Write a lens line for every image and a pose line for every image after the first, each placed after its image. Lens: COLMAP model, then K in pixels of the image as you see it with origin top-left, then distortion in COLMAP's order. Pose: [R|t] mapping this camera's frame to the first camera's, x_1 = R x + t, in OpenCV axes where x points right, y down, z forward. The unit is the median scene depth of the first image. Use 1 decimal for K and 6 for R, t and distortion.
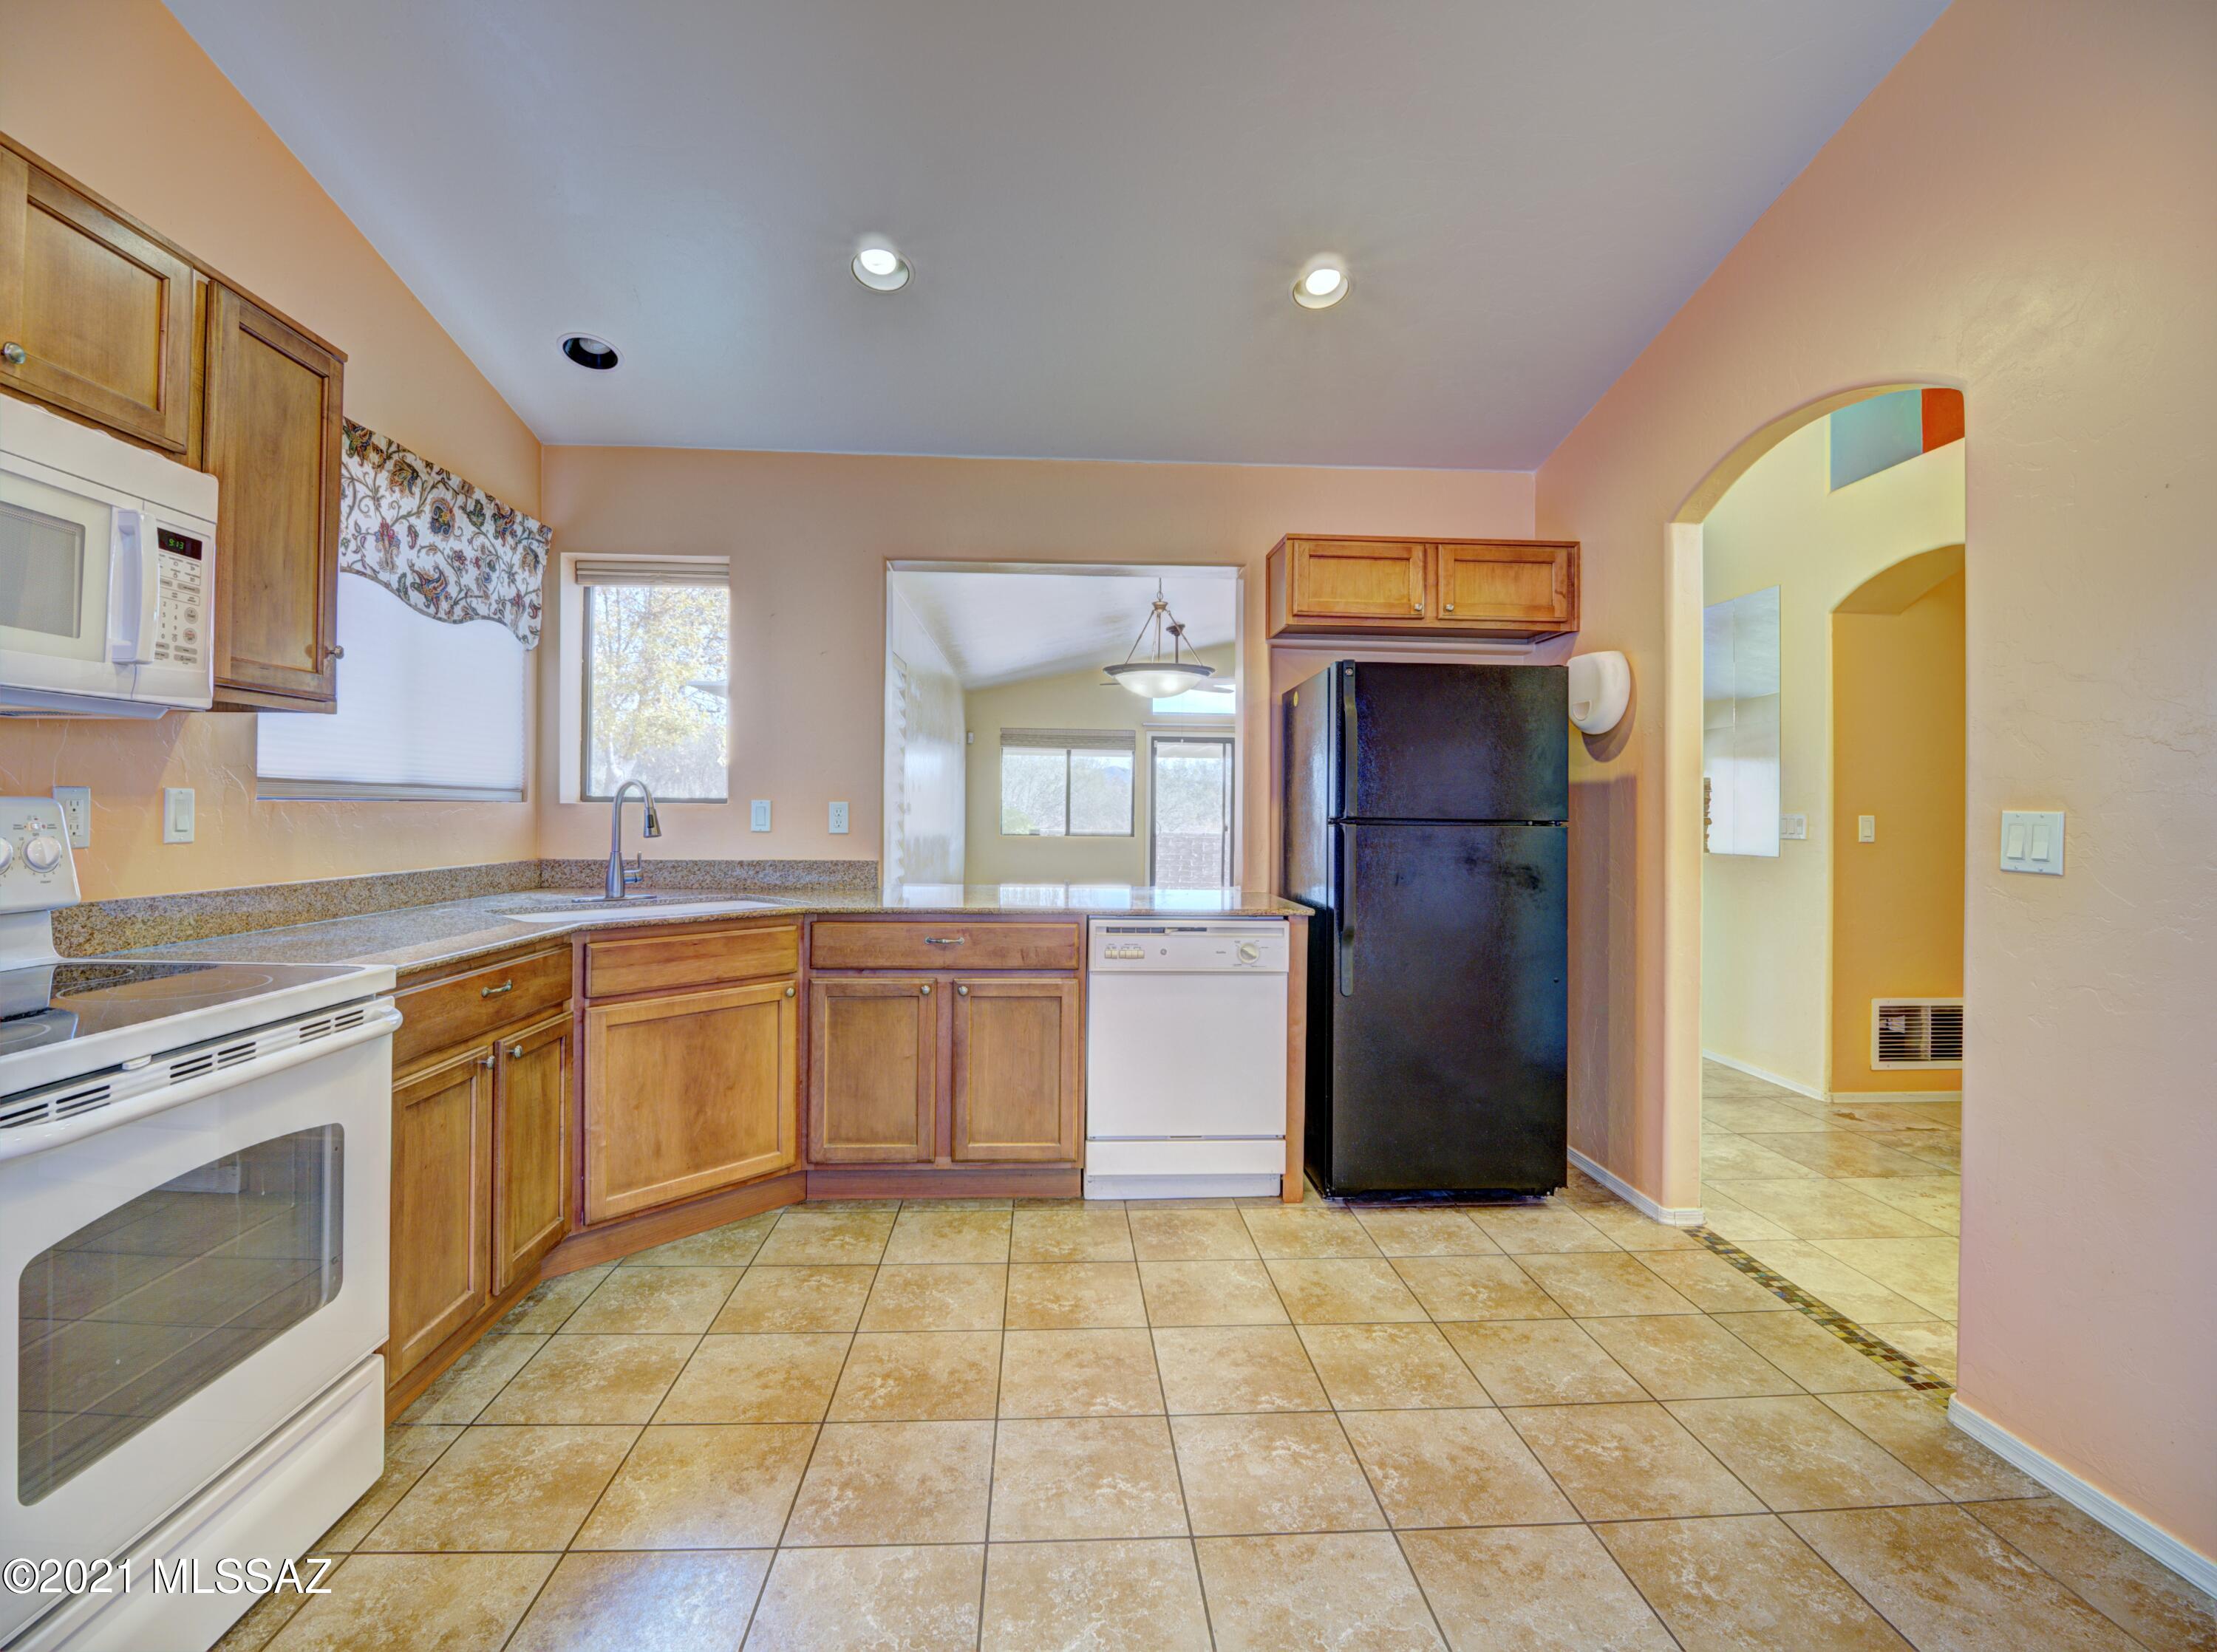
lens RADIAL K [[995.3, 0, 1095.7], [0, 995.3, 802.3], [0, 0, 1]] dist [-0.017765, -0.000155]
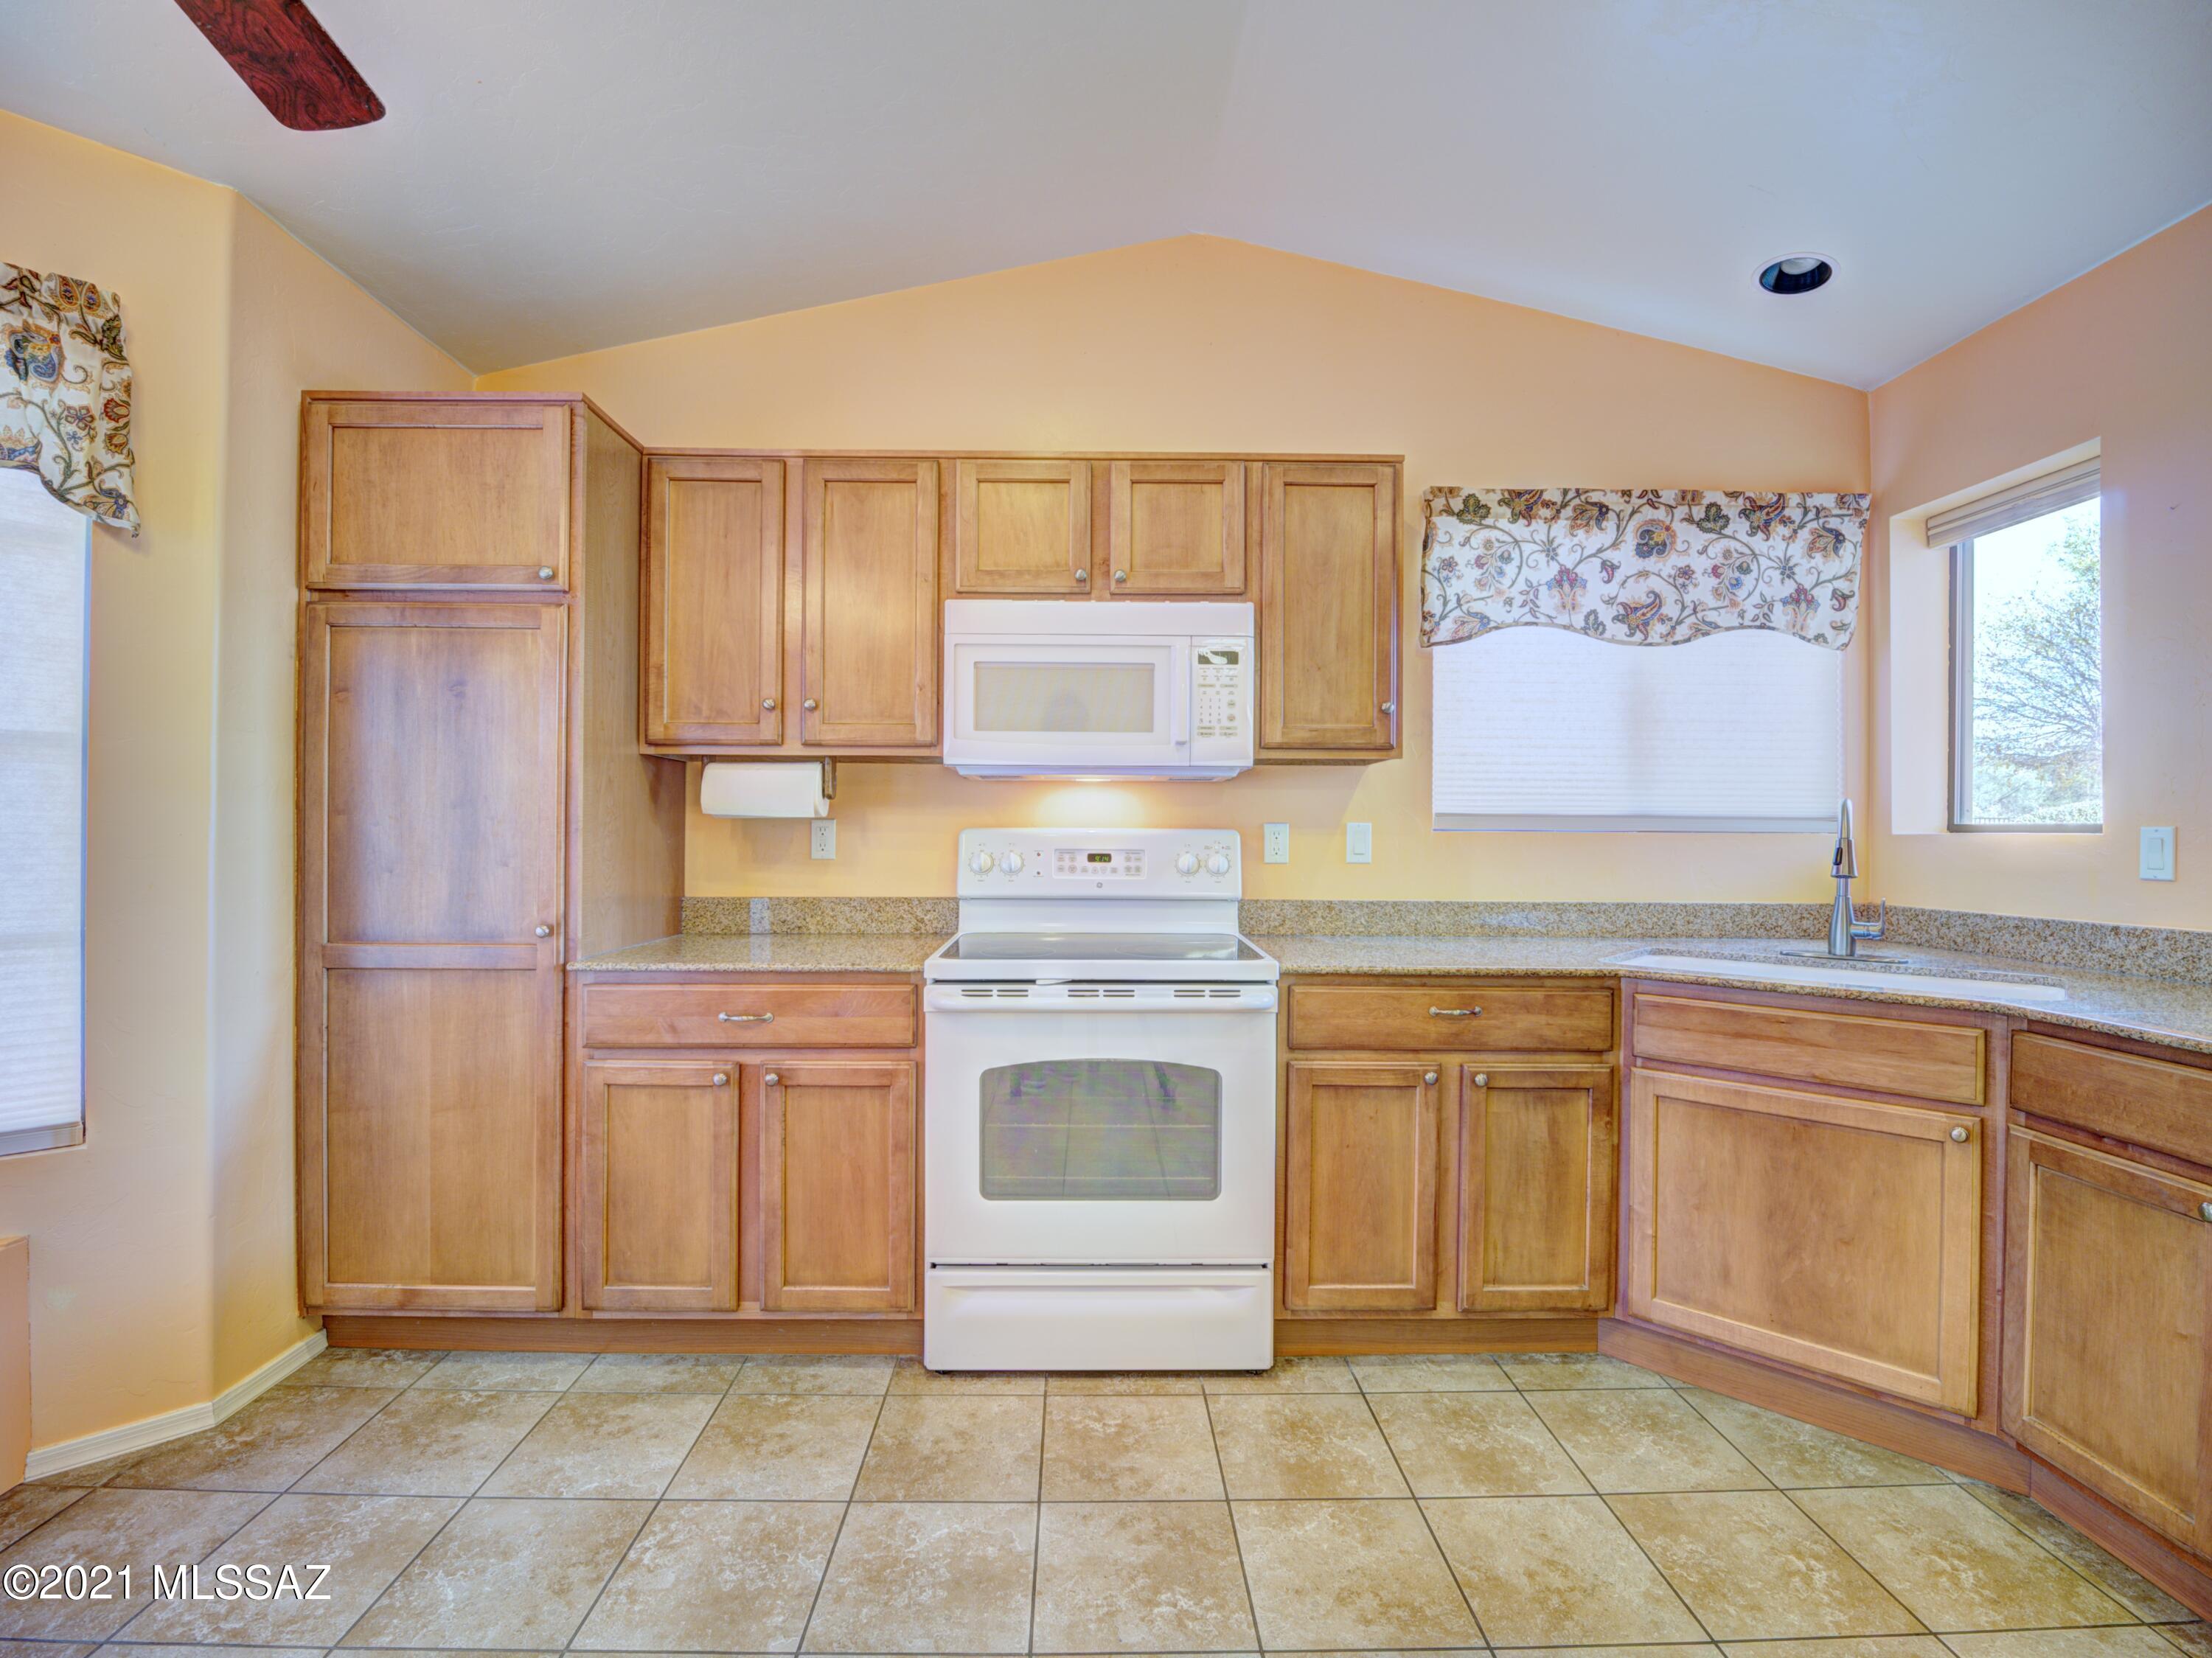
lens RADIAL K [[1013.3, 0, 1111.3], [0, 1013.3, 832.5], [0, 0, 1]] dist [-0.017317, -0.000206]
pose [[-0.024065, -0.008795, -0.999672, 0.354403], [0.000004, 0.999961, -0.008798, 0.008525], [0.999710, -0.000216, -0.024064, 0.517274]]
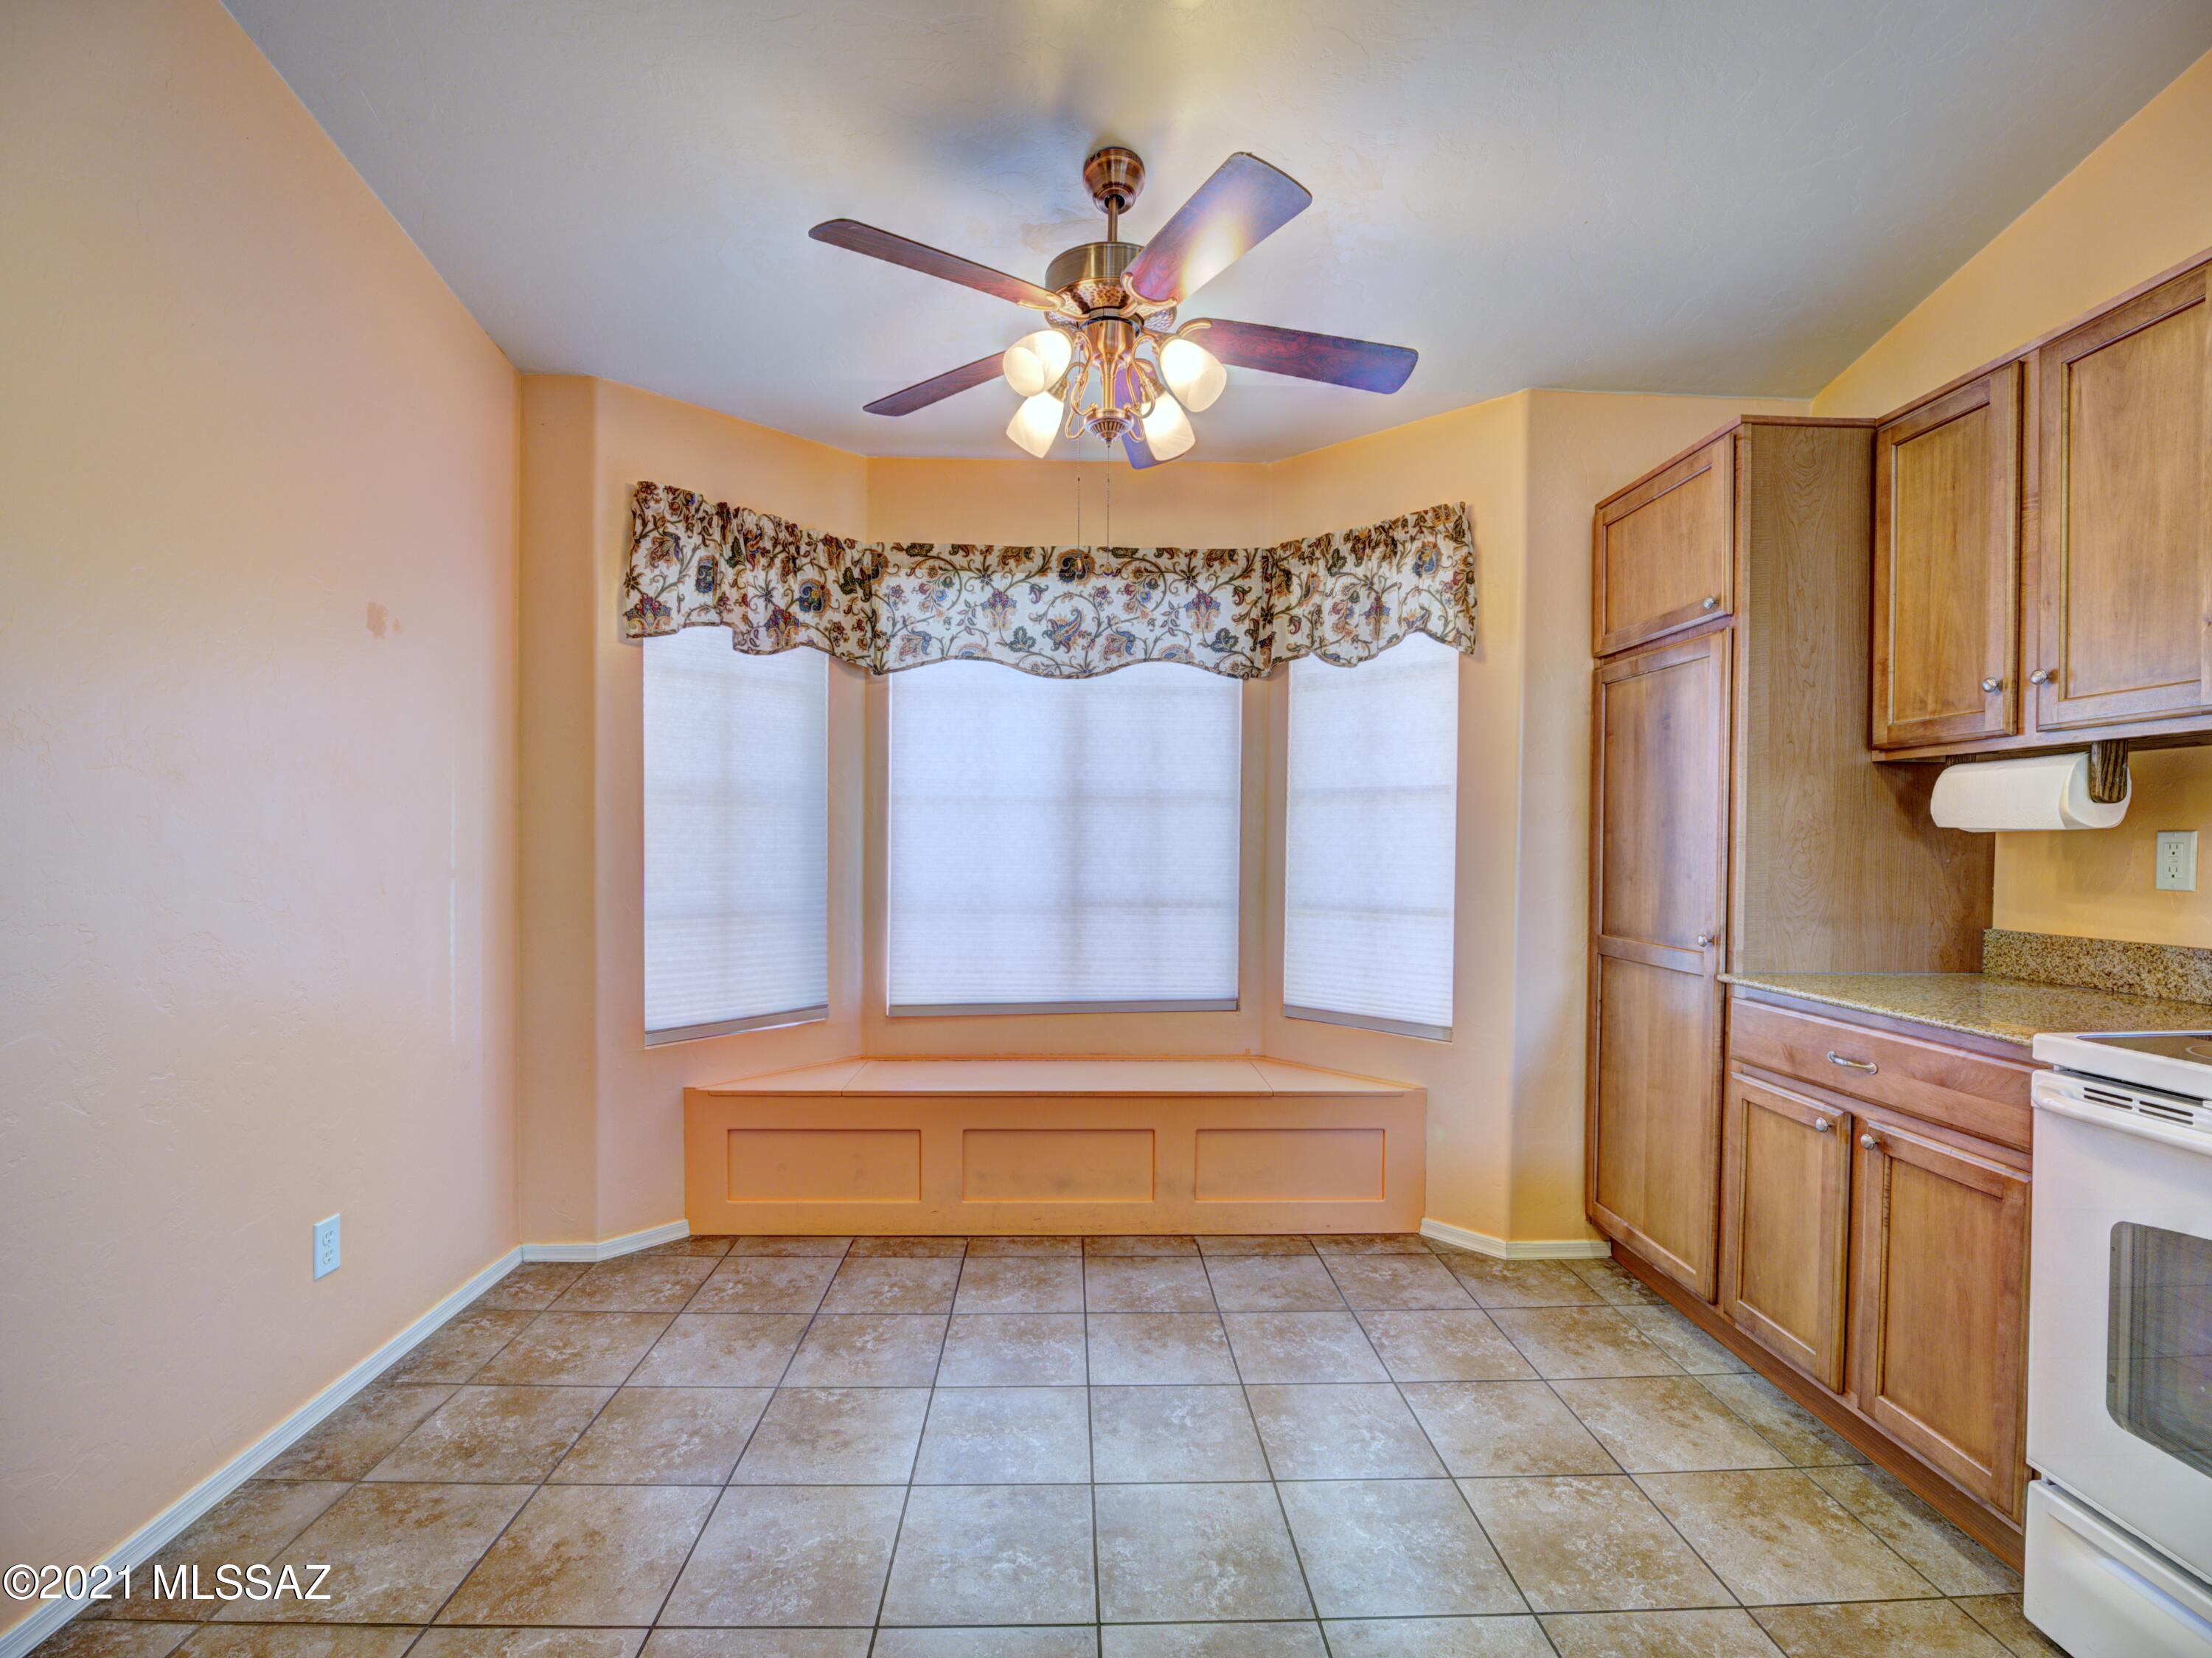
lens RADIAL K [[1025.3, 0, 1085.5], [0, 1025.3, 856.3], [0, 0, 1]] dist [-0.017164, -0.000063]
pose [[-0.999487, -0.015412, 0.028080, 0.069945], [-0.015148, 0.999839, 0.009568, 0.008008], [-0.028223, 0.009138, -0.999560, 0.913852]]
